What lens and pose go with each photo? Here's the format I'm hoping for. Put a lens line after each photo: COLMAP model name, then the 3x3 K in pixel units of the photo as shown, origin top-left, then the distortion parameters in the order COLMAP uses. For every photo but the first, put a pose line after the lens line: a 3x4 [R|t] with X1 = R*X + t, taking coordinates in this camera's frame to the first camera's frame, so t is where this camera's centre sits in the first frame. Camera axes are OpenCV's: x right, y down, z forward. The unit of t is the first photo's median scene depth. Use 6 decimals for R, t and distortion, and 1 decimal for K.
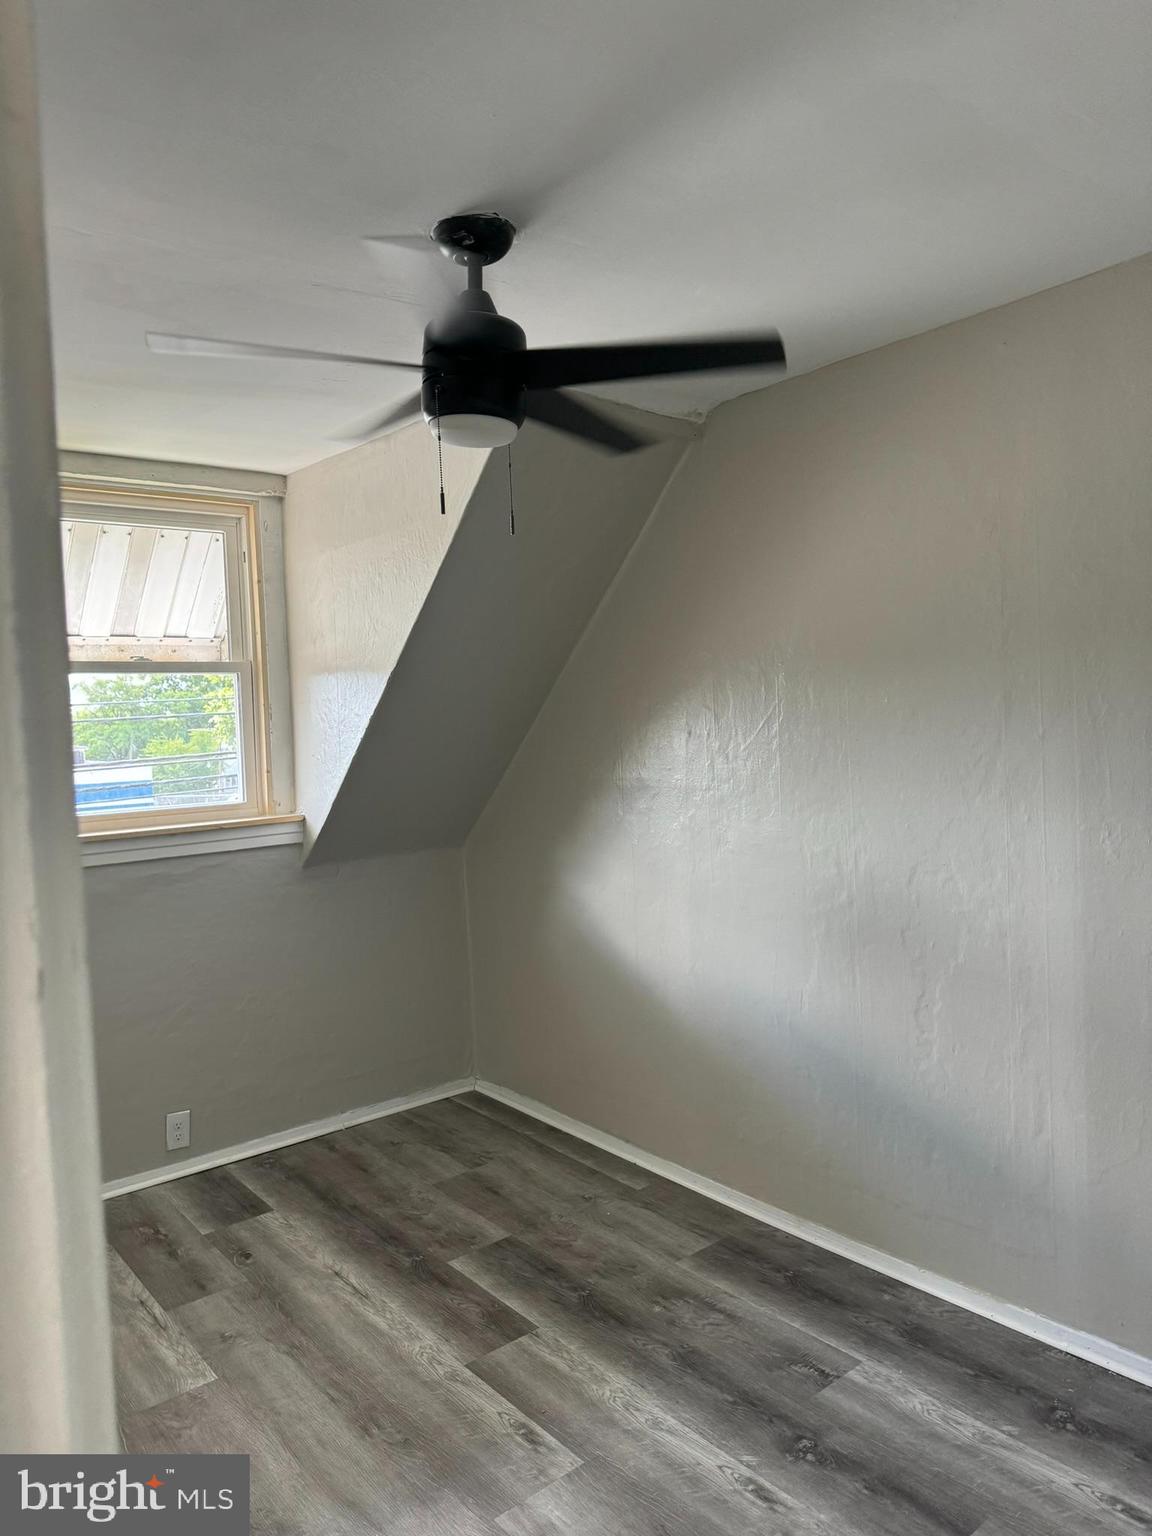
lens RADIAL K [[1075.5, 0, 567.6], [0, 1075.5, 766.7], [0, 0, 1]] dist [0.033031, -0.040266]
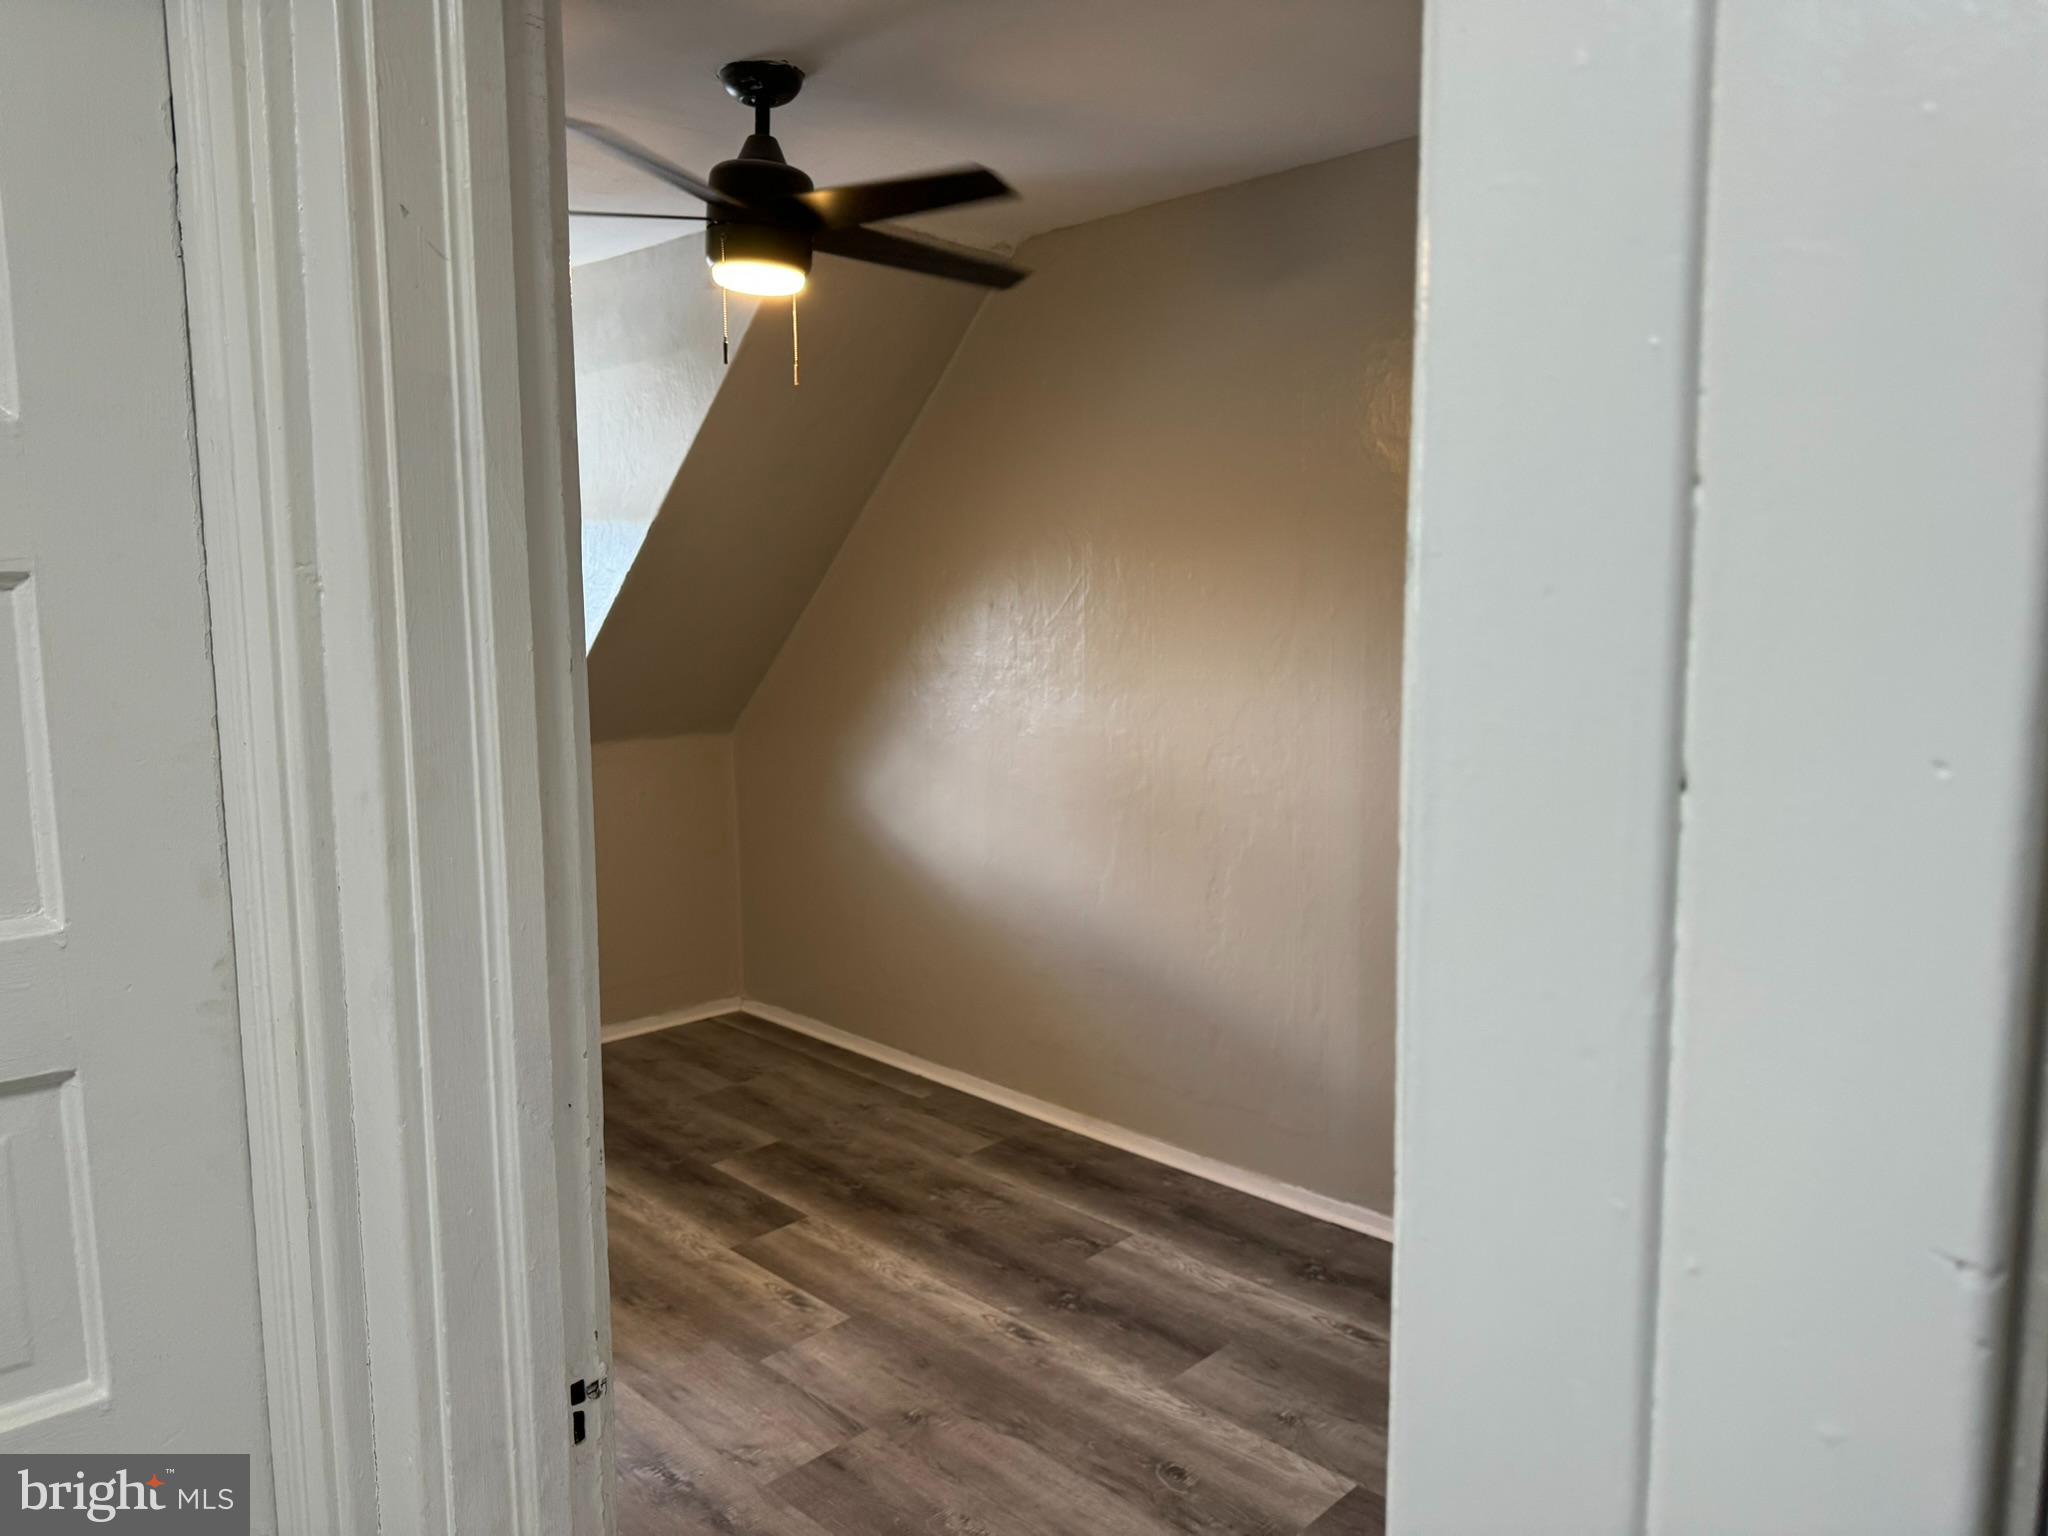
lens RADIAL K [[1434.1, 0, 1053.5], [0, 1434.1, 762.0], [0, 0, 1]] dist [0.033031, -0.040266]
pose [[0.991148, 0.021799, 0.130958, 0.012816], [-0.030586, 0.997386, 0.065465, 0.025428], [-0.129189, -0.068891, 0.989224, -0.265218]]
